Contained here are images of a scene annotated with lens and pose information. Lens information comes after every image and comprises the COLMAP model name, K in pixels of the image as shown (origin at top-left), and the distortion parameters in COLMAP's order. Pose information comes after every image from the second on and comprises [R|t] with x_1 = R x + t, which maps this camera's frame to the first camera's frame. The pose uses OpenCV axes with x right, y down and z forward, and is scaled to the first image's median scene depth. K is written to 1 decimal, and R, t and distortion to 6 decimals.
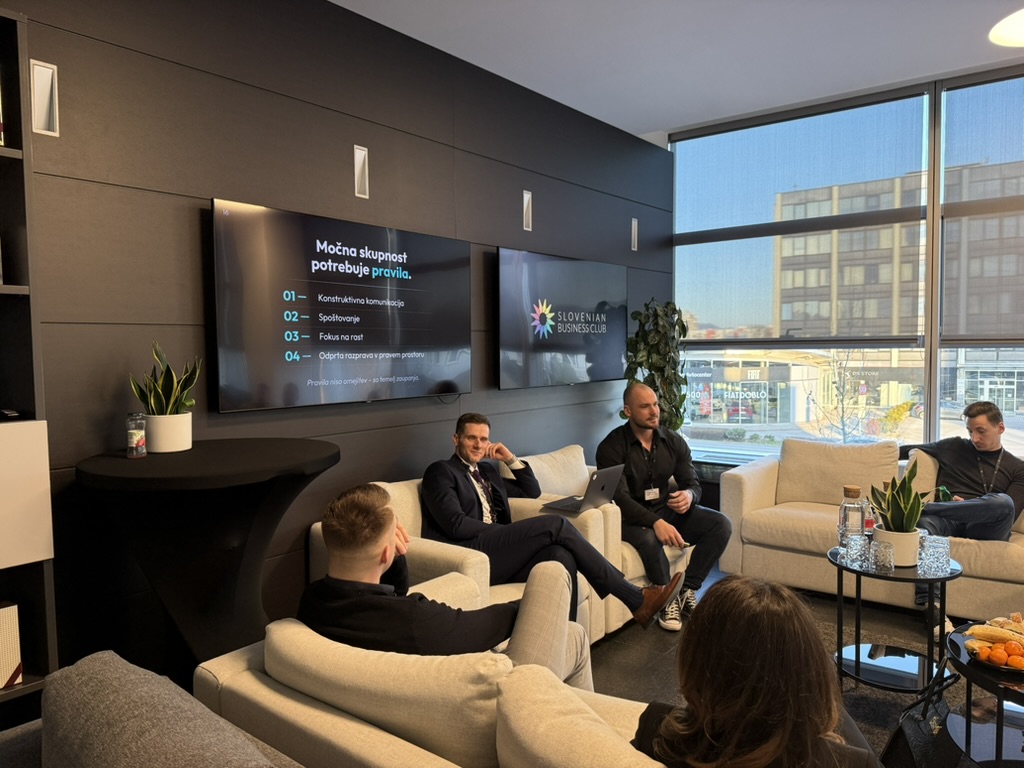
lens RADIAL K [[731.3, 0, 520.7], [0, 731.3, 394.7], [0, 0, 1]] dist [0.077798, -0.067510]
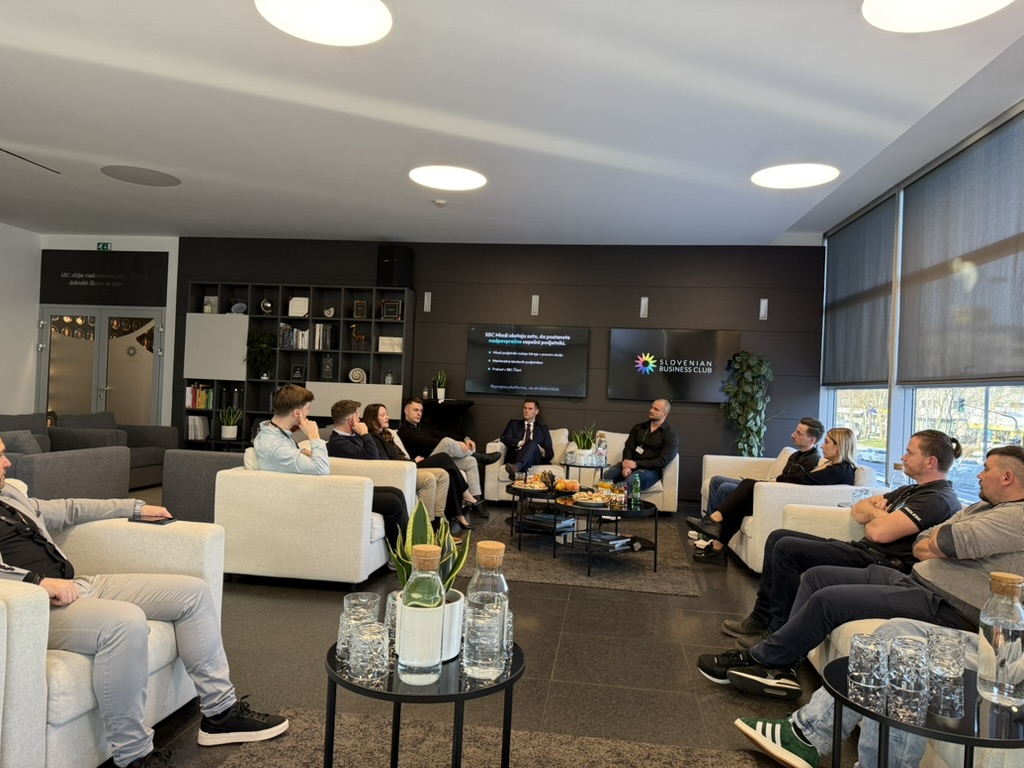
lens RADIAL K [[718.7, 0, 512.0], [0, 718.7, 384.0], [0, 0, 1]] dist [0.174954, -0.280038]
pose [[0.504215, 0.023504, -0.863258, 1.296126], [-0.104242, 0.993977, -0.033823, 0.041603], [0.857263, 0.107041, 0.503628, -0.194890]]
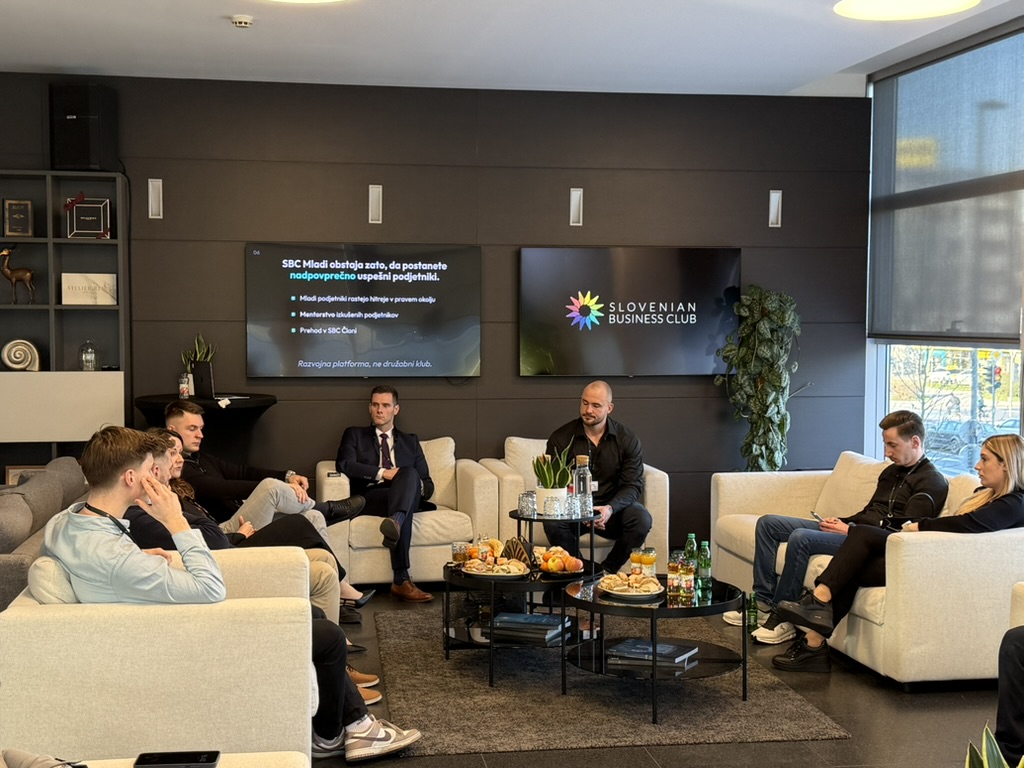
lens RADIAL K [[1417.9, 0, 512.0], [0, 1417.9, 384.0], [0, 0, 1]] dist [0.168299, -0.053446]
pose [[0.735890, 0.047349, -0.675444, 1.169882], [-0.055362, 0.998419, 0.009673, -0.012127], [0.674834, 0.030276, 0.737348, -0.485339]]
